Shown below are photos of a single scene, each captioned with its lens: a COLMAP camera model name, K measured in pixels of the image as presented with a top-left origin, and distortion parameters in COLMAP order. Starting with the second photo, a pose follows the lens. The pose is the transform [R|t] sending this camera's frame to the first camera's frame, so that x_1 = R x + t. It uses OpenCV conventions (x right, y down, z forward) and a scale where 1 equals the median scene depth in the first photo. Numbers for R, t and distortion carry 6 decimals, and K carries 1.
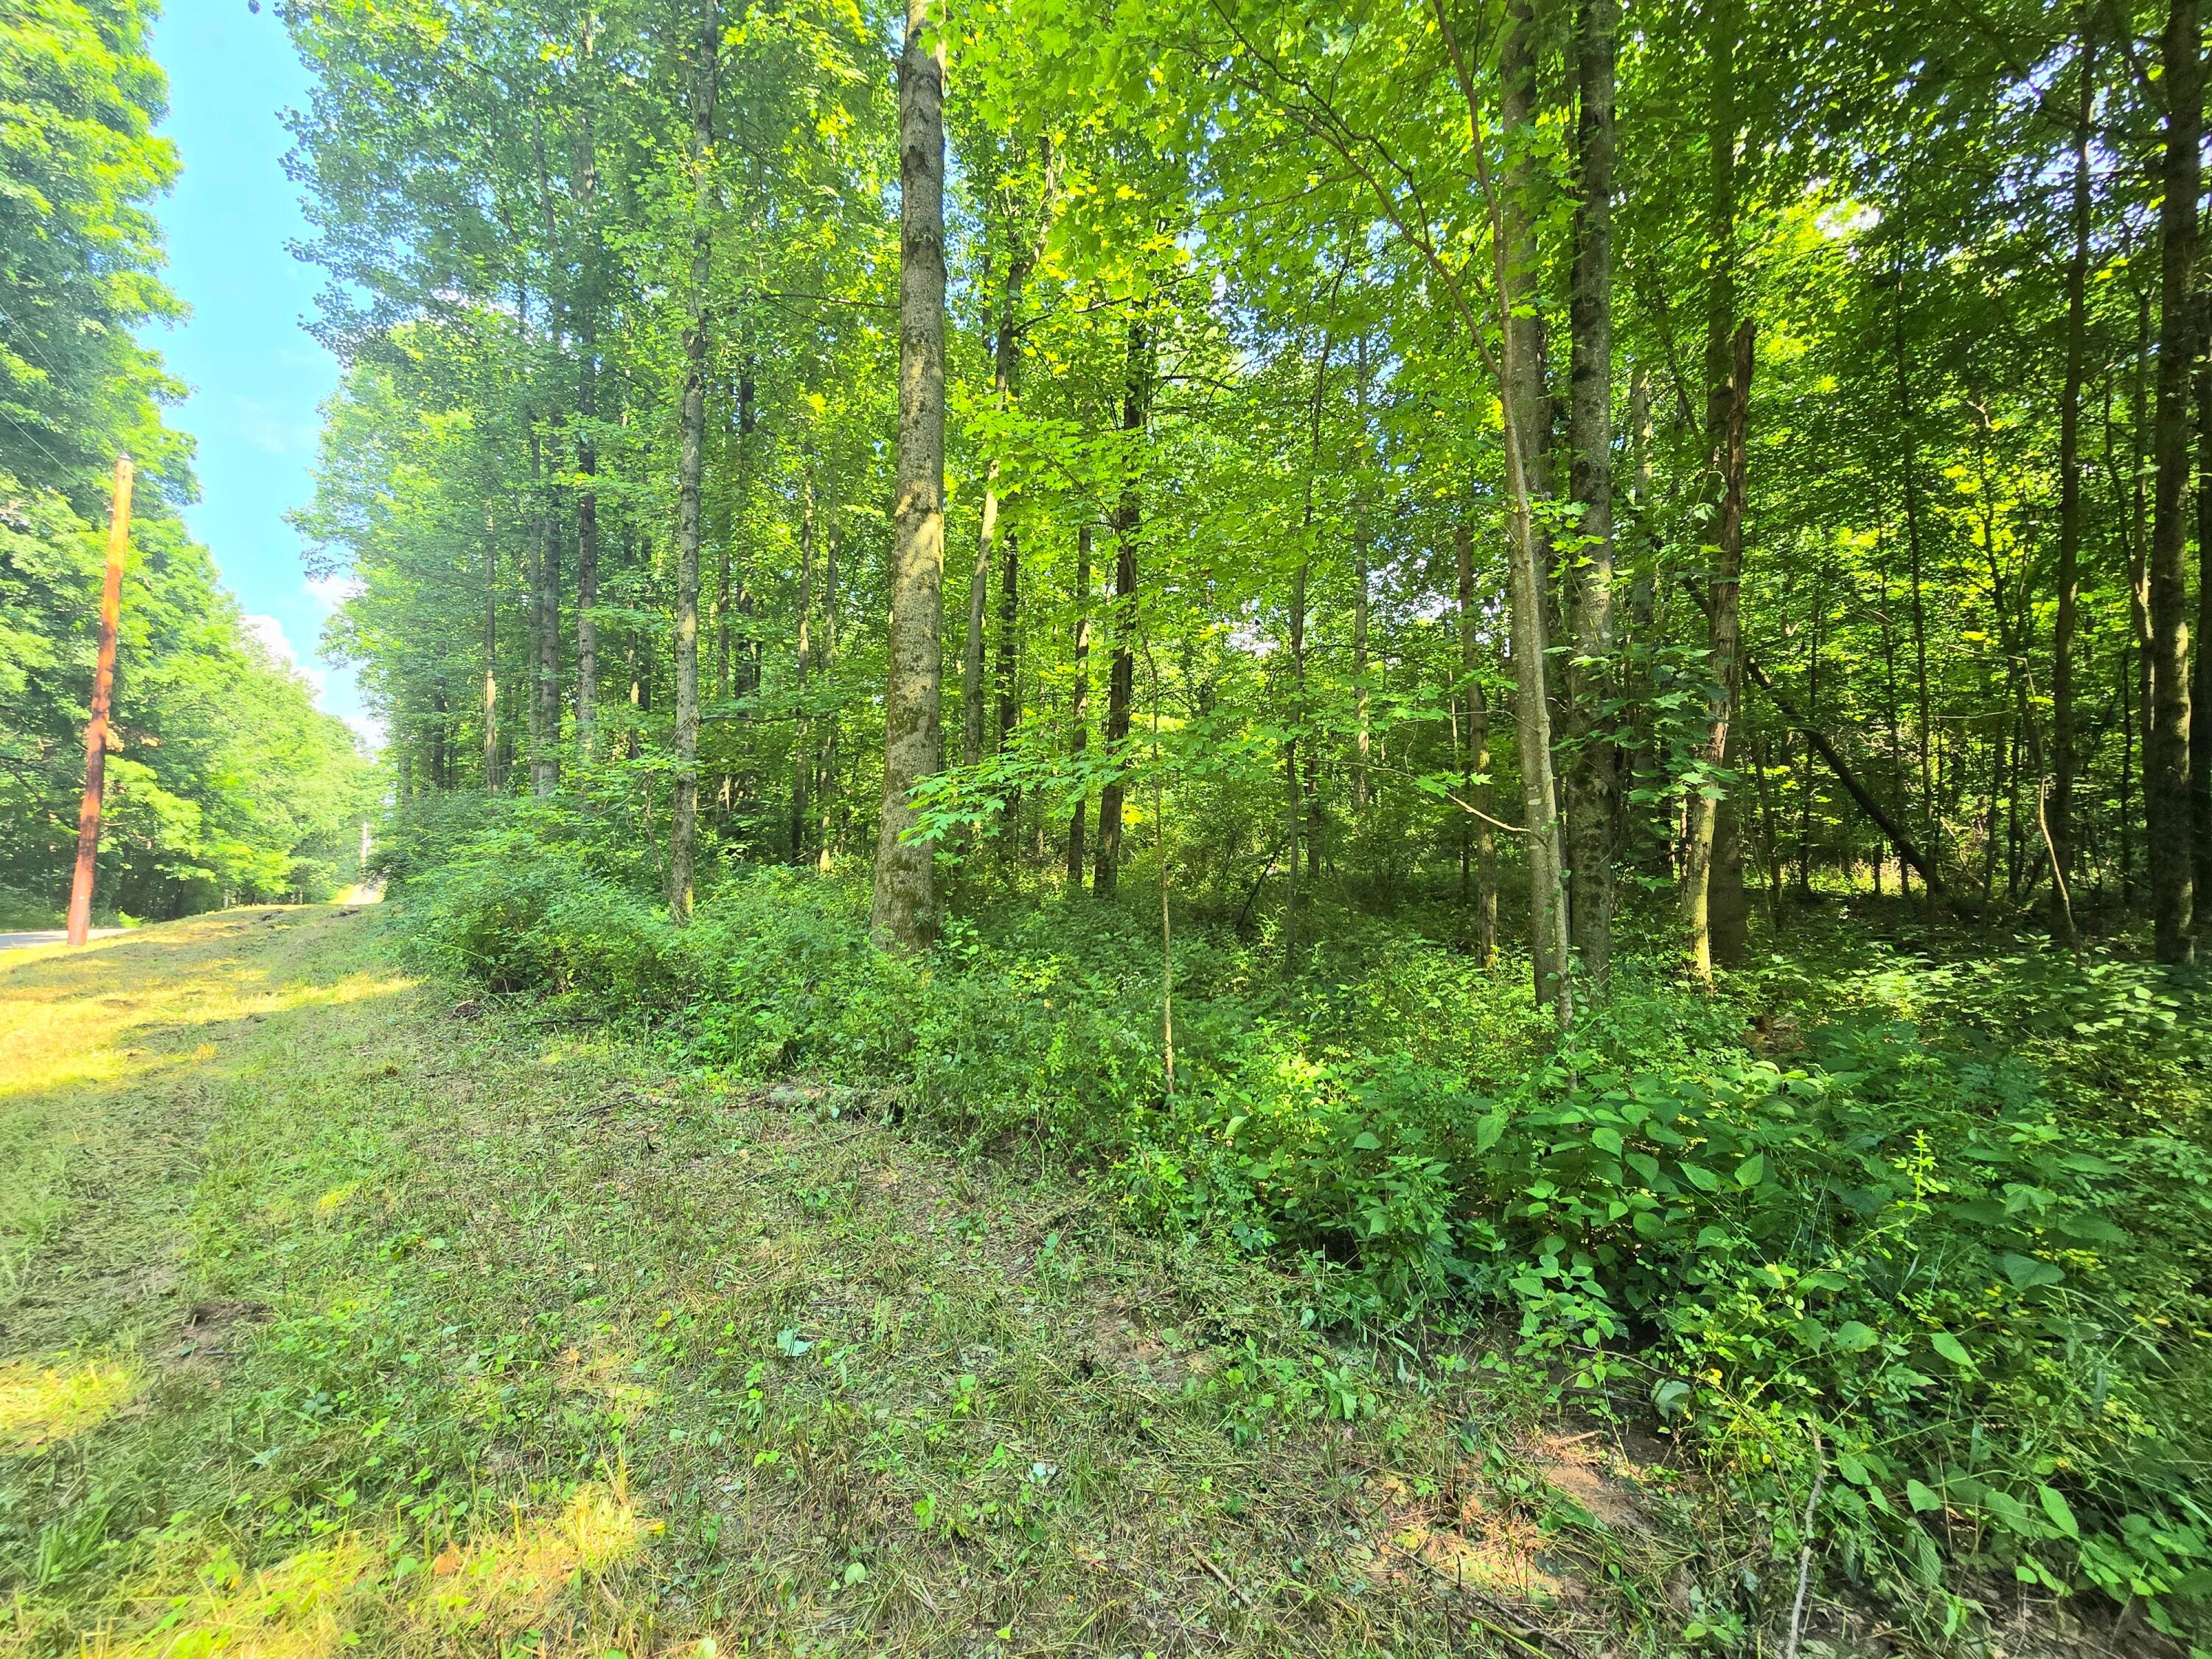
lens RADIAL K [[888.4, 0, 1106.0], [0, 888.4, 829.5], [0, 0, 1]] dist [0.000787, -0.002154]
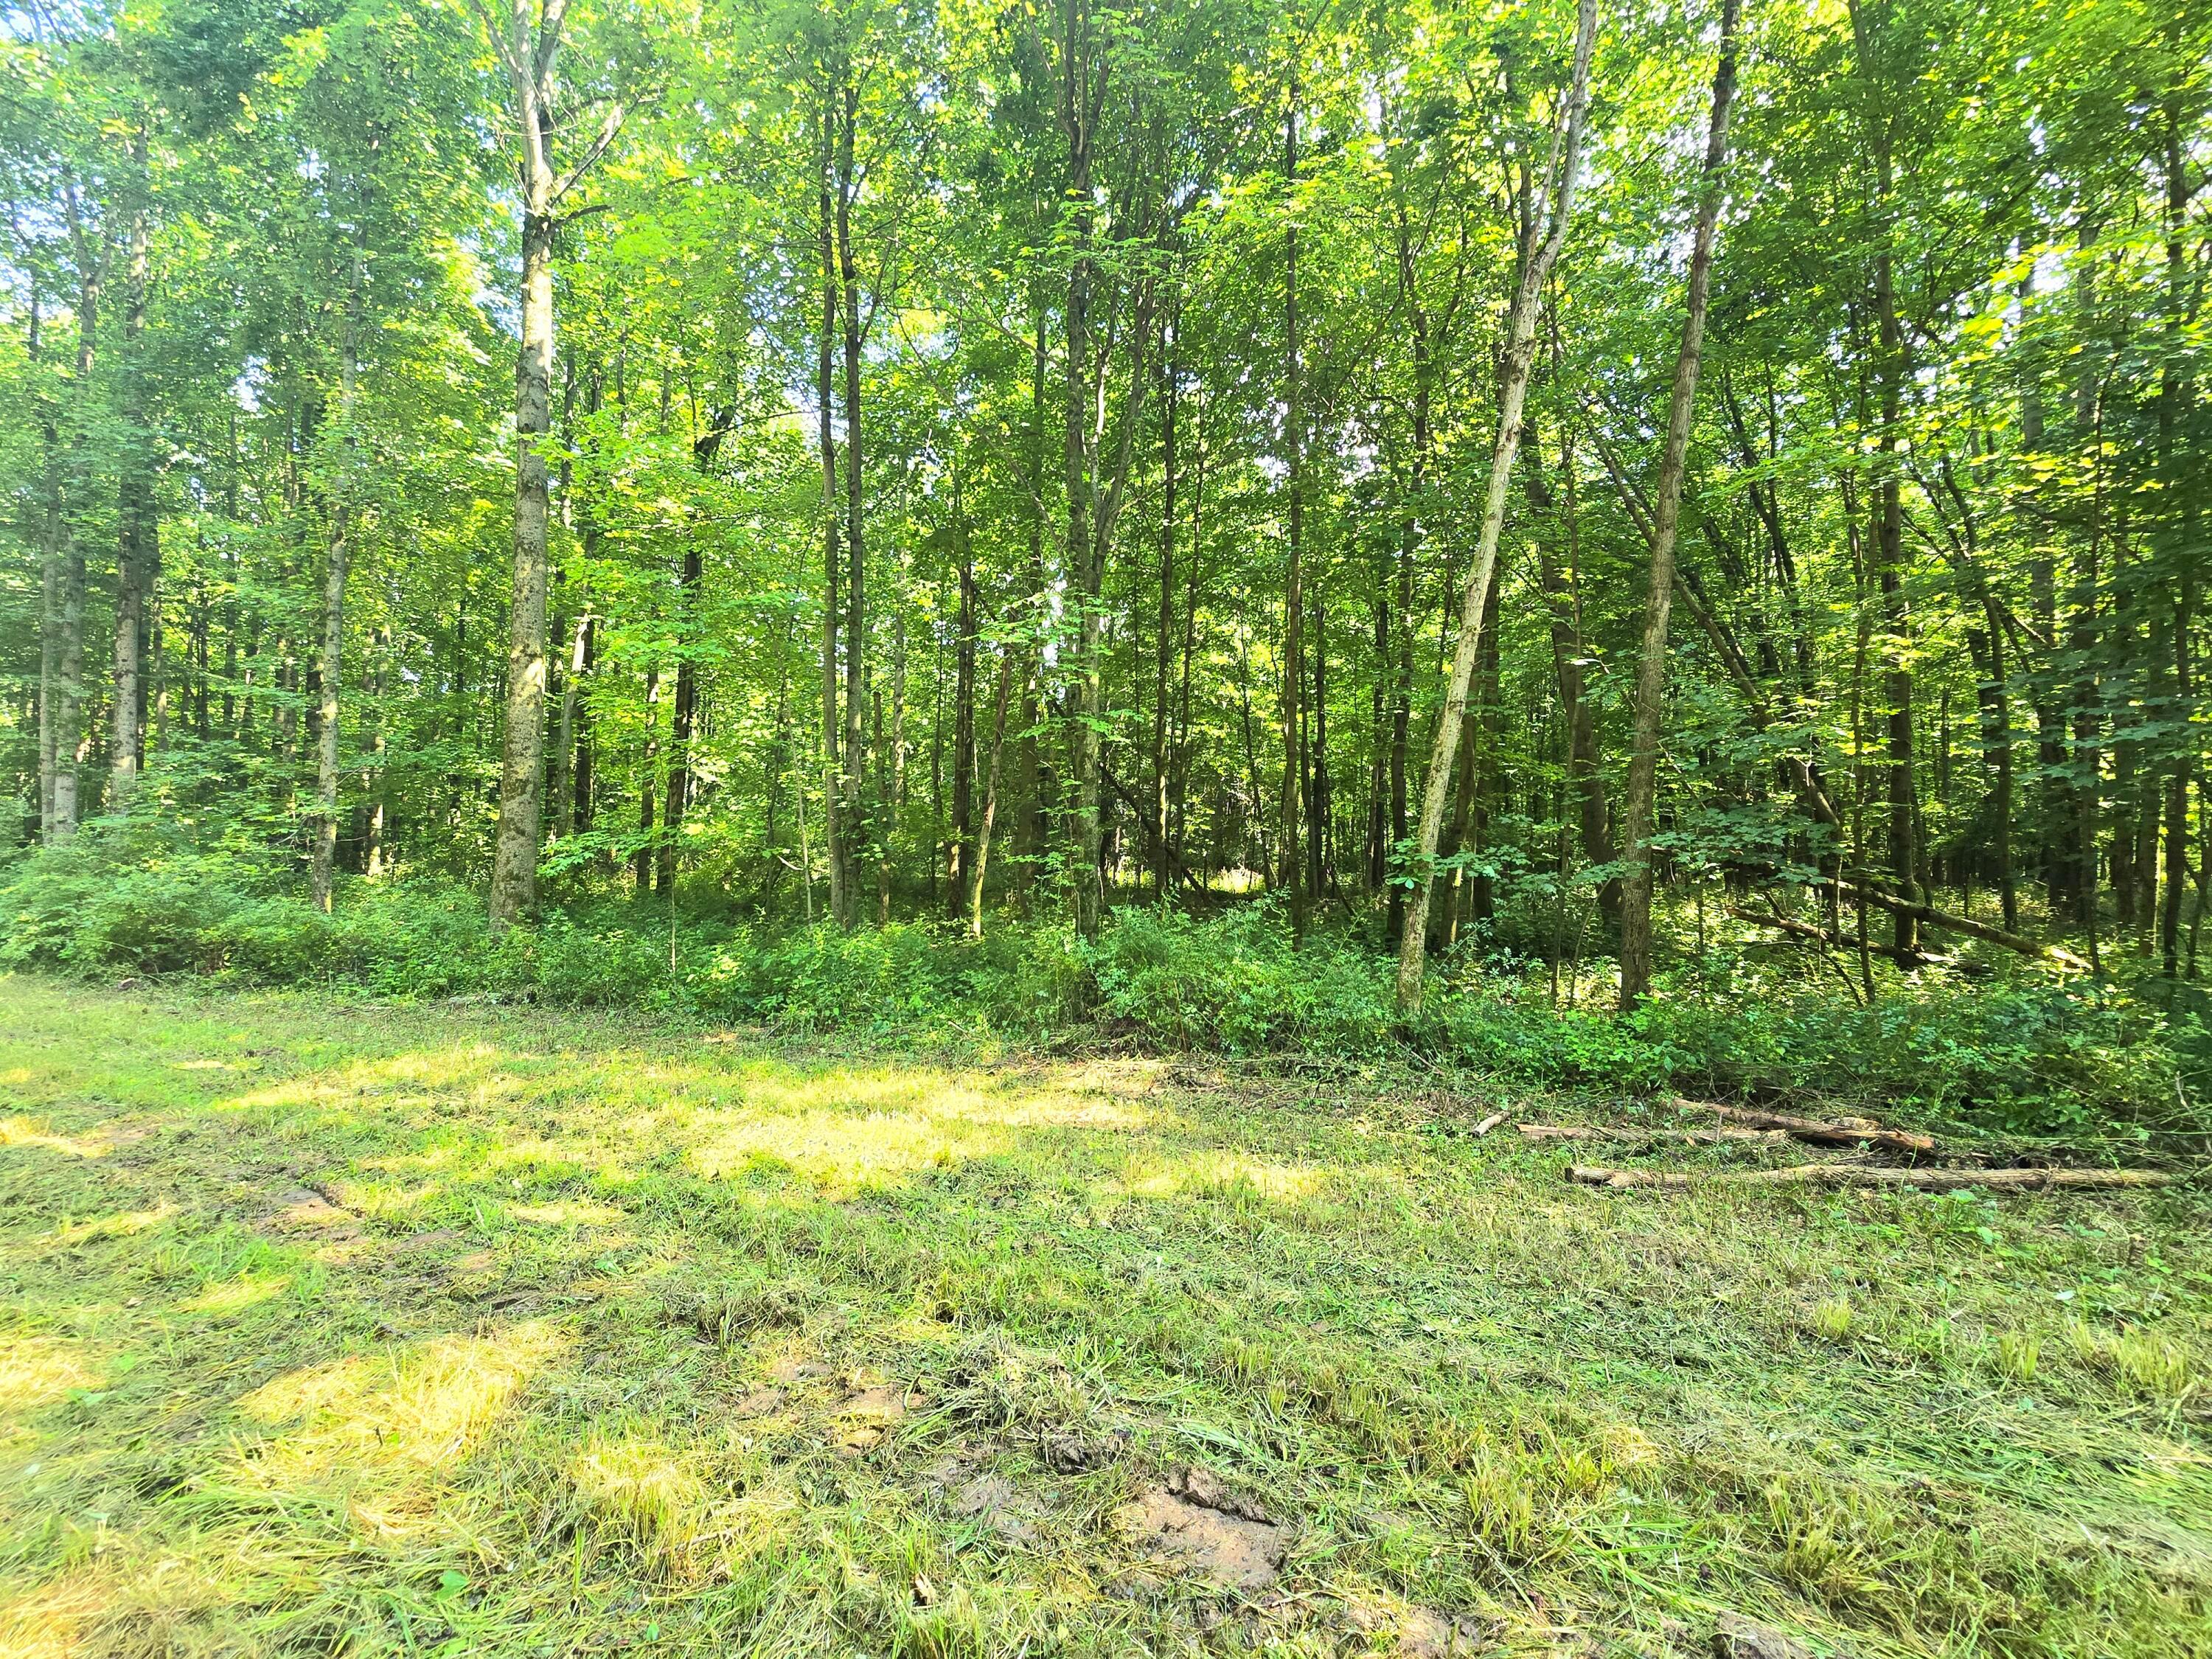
lens RADIAL K [[885.8, 0, 1106.0], [0, 885.8, 829.5], [0, 0, 1]] dist [-0.011681, 0.004103]
pose [[0.906841, 0.011218, 0.421323, 0.067050], [-0.011845, 0.999929, -0.001130, -0.055755], [-0.421306, -0.003966, 0.906910, -0.871200]]
